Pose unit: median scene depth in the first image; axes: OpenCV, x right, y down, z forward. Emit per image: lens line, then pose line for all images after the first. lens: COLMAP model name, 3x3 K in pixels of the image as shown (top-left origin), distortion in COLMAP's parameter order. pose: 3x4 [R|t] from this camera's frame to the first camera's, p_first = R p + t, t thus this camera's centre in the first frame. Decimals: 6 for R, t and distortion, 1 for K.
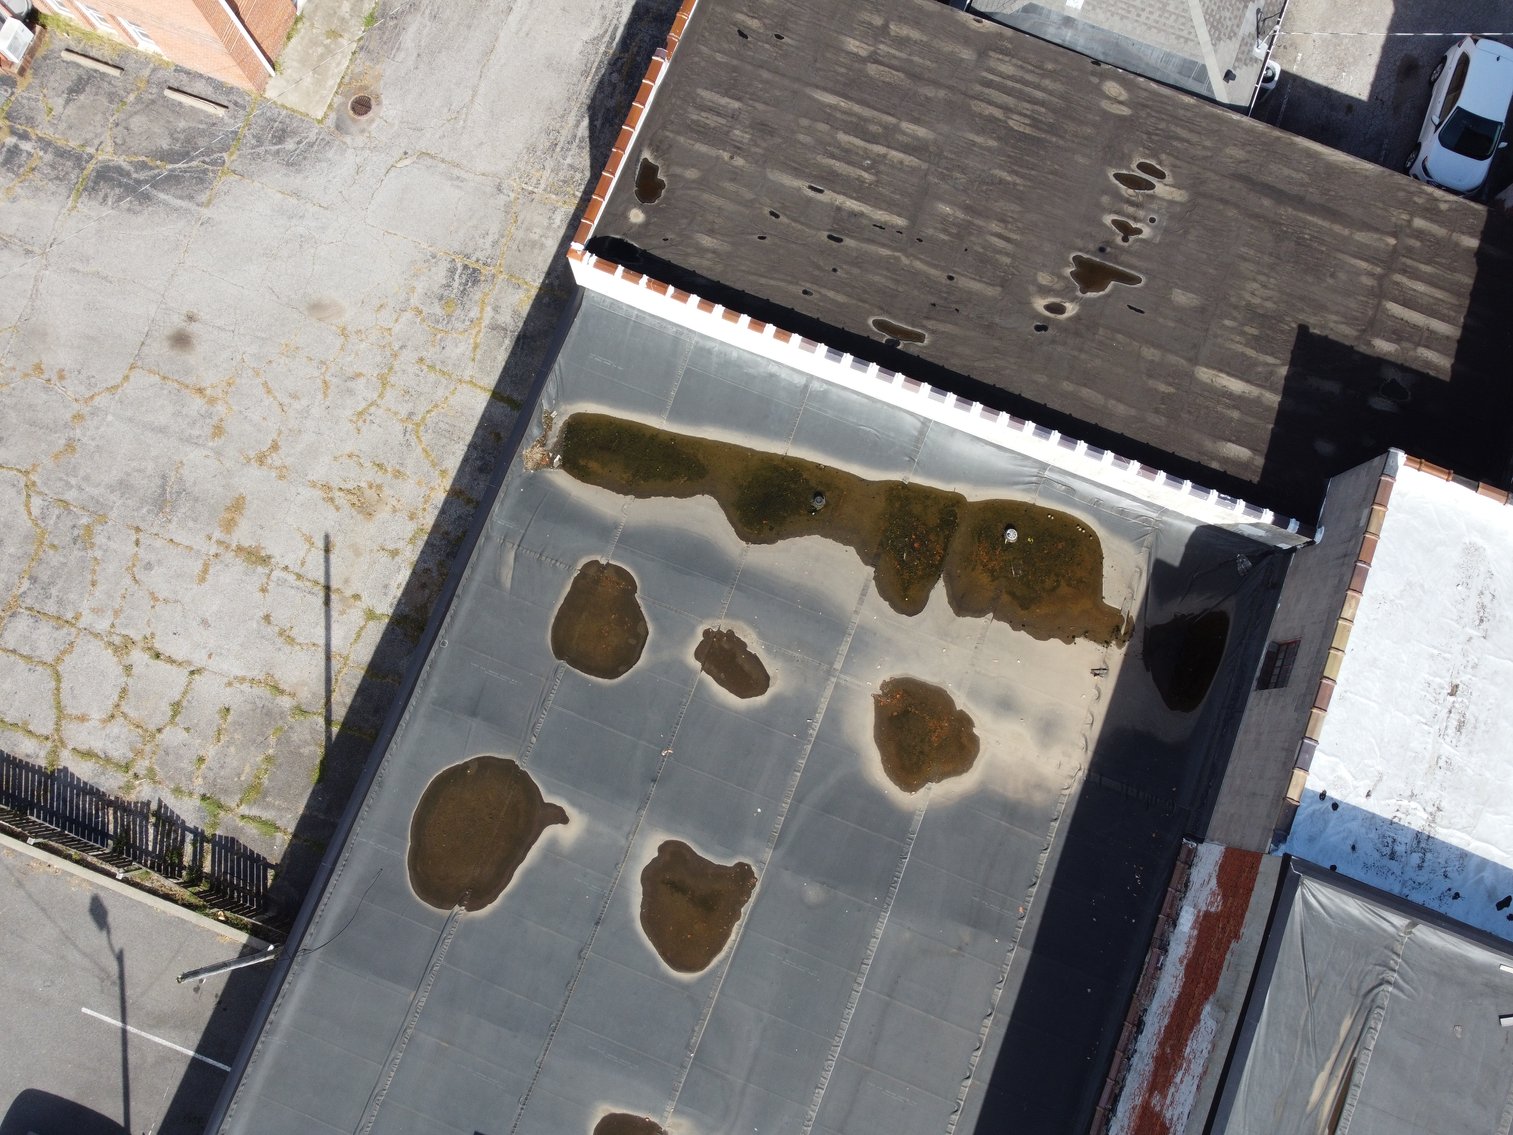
lens RADIAL K [[1151.6, 0, 754.5], [0, 1151.6, 582.2], [0, 0, 1]] dist [-0.004715, -0.001588]
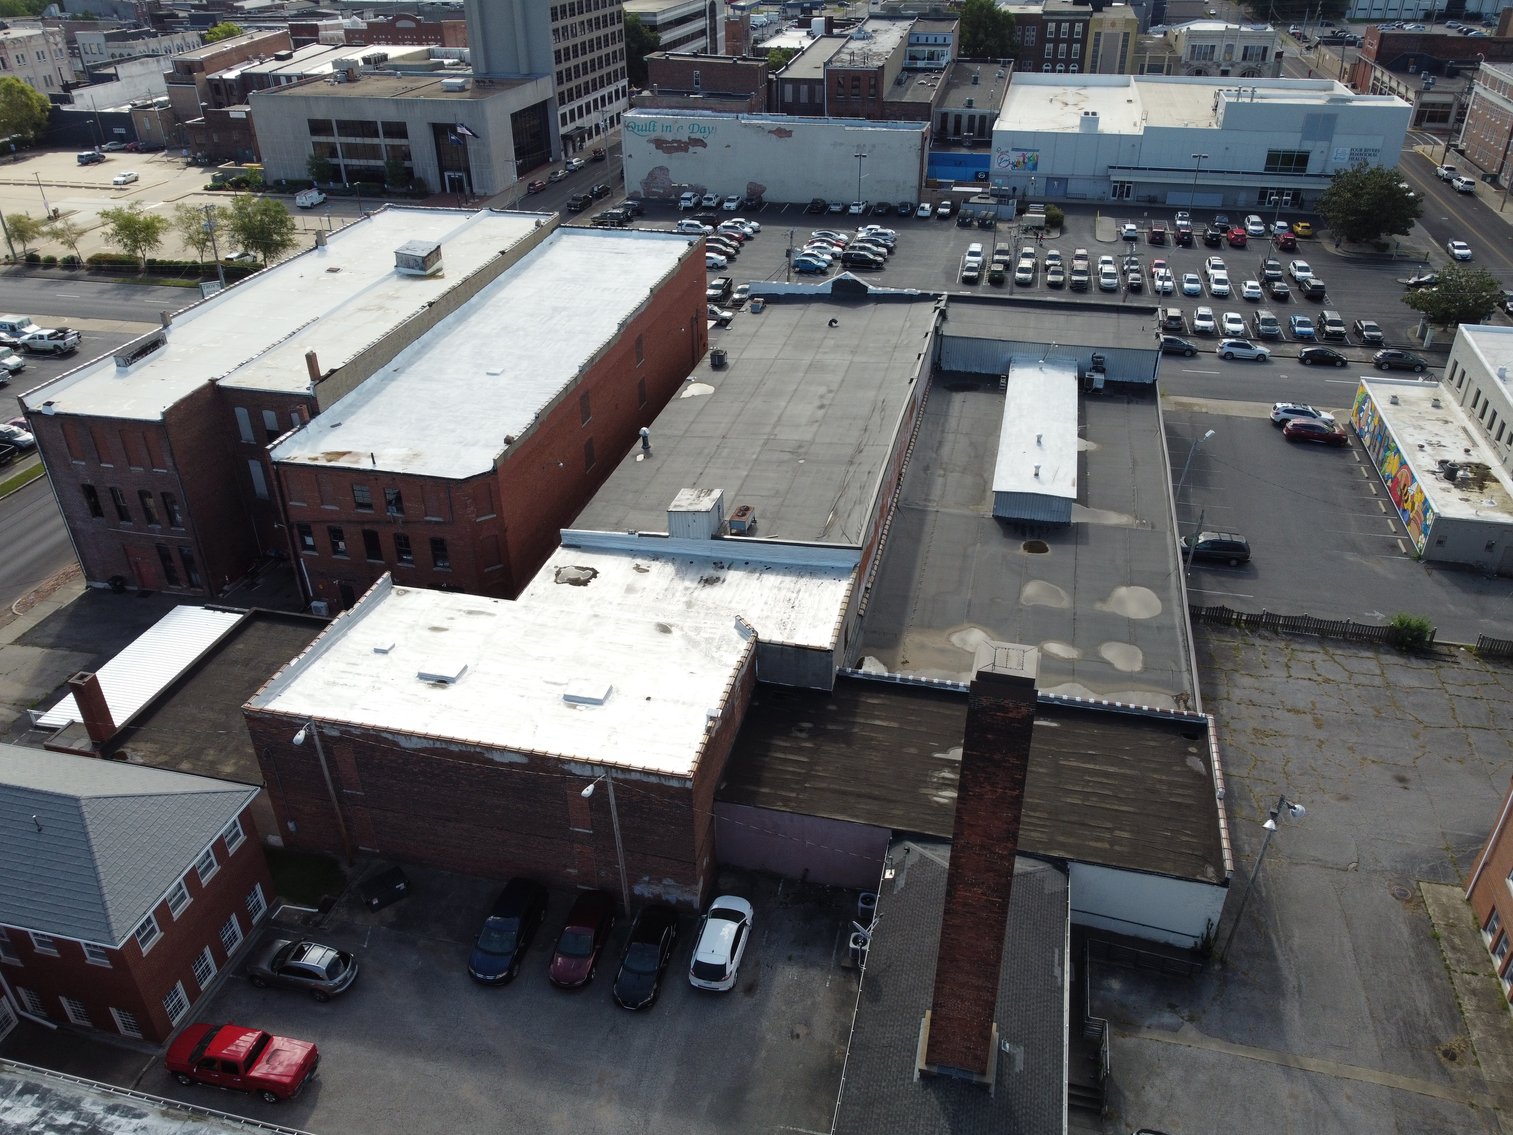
lens RADIAL K [[1151.6, 0, 756.3], [0, 1151.6, 571.9], [0, 0, 1]] dist [-0.004715, -0.001588]
pose [[-0.991381, 0.061300, -0.115784, 0.833329], [-0.130384, -0.375317, 0.917680, -1.883503], [0.012798, 0.924867, 0.380075, -0.038039]]
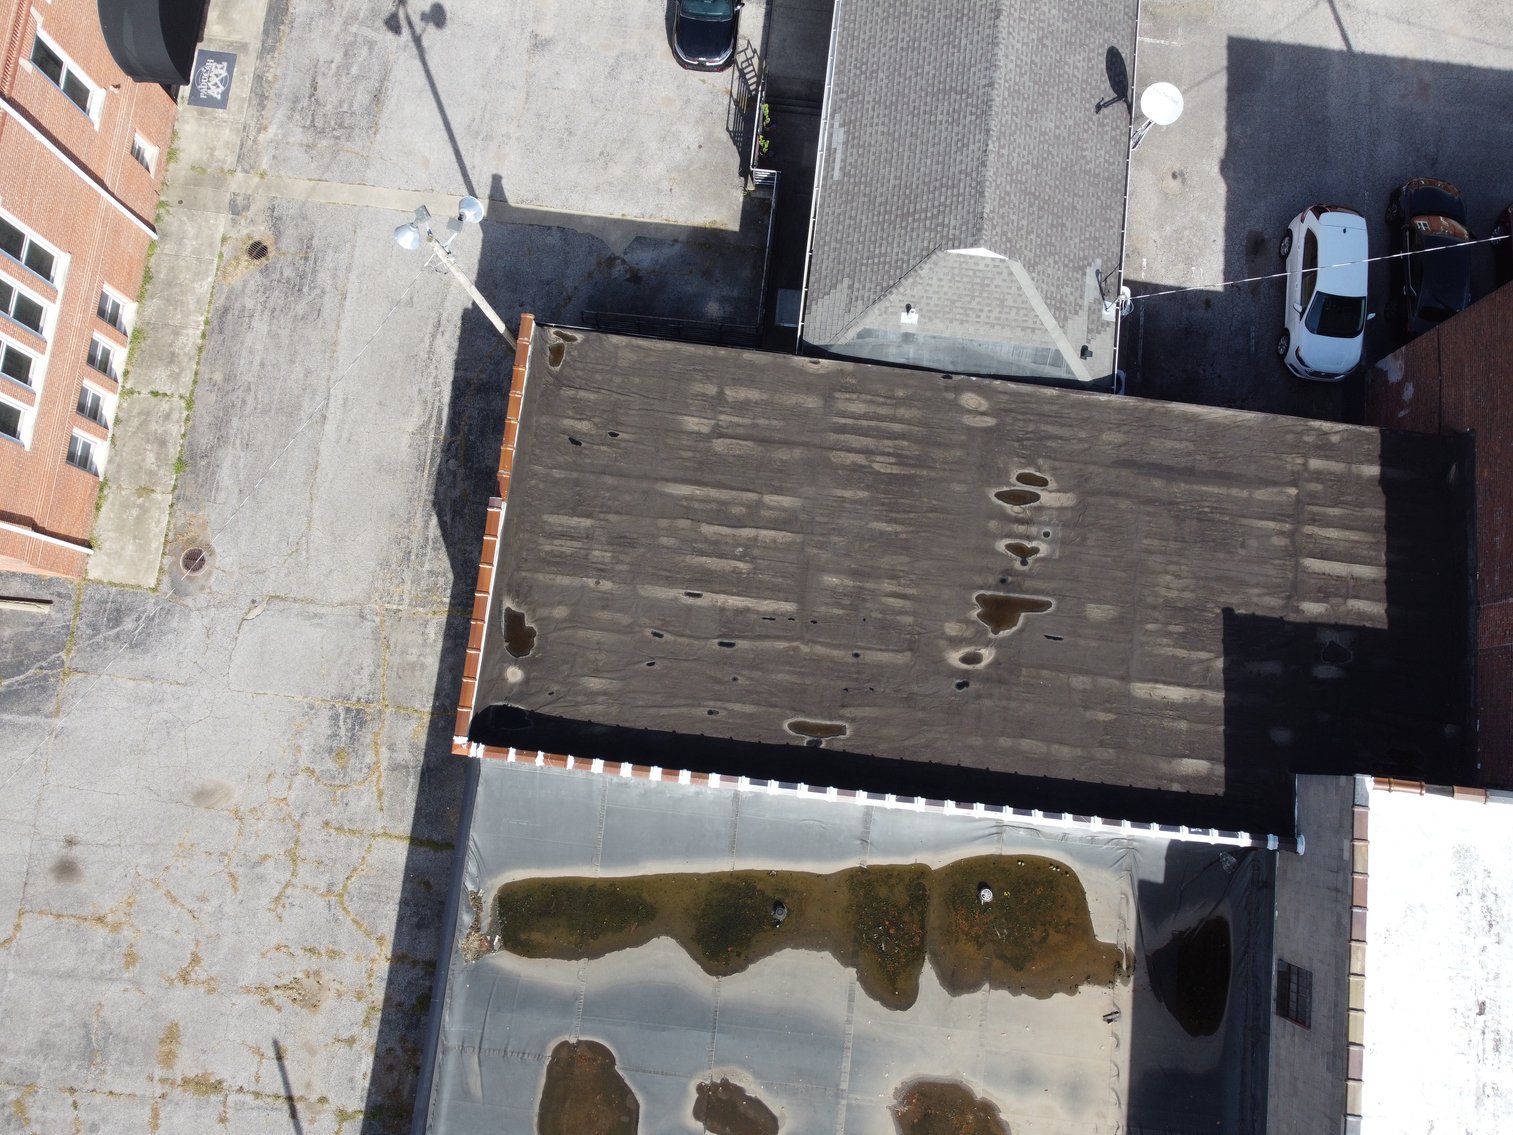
lens RADIAL K [[1151.6, 0, 757.2], [0, 1151.6, 579.4], [0, 0, 1]] dist [-0.004715, -0.001588]
pose [[0.967317, -0.250875, 0.036873, 0.071424], [0.250776, 0.968017, 0.007377, -0.344932], [-0.037544, 0.002111, 0.999293, 0.063434]]
